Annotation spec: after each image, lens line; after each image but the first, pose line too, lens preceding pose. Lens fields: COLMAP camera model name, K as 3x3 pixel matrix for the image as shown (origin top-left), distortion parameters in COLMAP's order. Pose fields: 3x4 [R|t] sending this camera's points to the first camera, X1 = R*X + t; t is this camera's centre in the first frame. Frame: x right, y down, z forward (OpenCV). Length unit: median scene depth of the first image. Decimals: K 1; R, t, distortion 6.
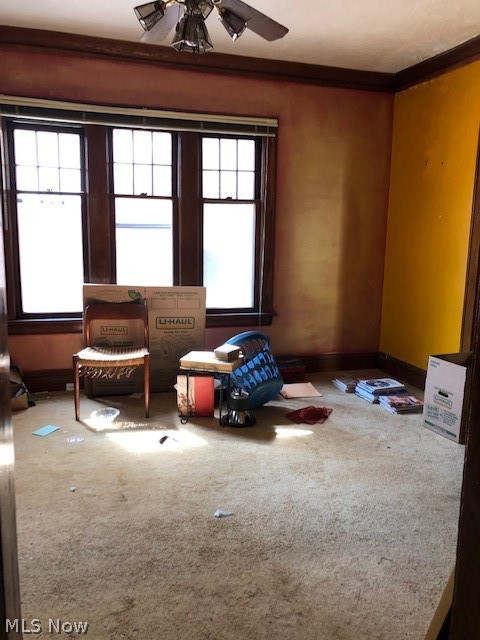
lens RADIAL K [[527.8, 0, 258.9], [0, 527.8, 317.0], [0, 0, 1]] dist [0.053136, -0.047167]
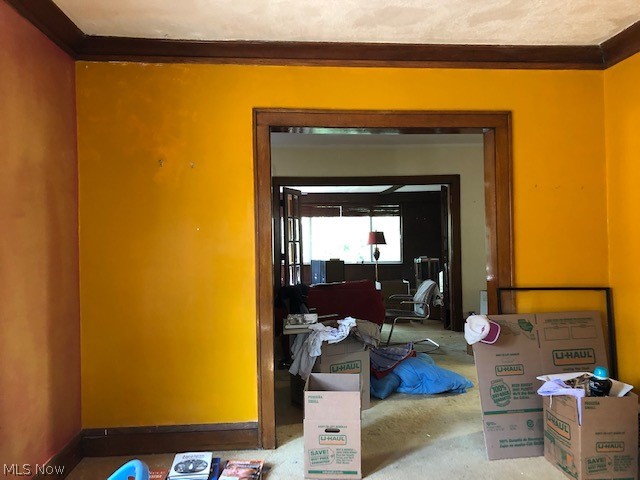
lens RADIAL K [[527.8, 0, 320.0], [0, 527.8, 240.0], [0, 0, 1]] dist [0.053136, -0.047167]
pose [[0.264937, -0.014283, 0.964160, -0.423091], [0.176394, 0.983736, -0.033897, -0.117021], [-0.947994, 0.179053, 0.263148, 0.642892]]
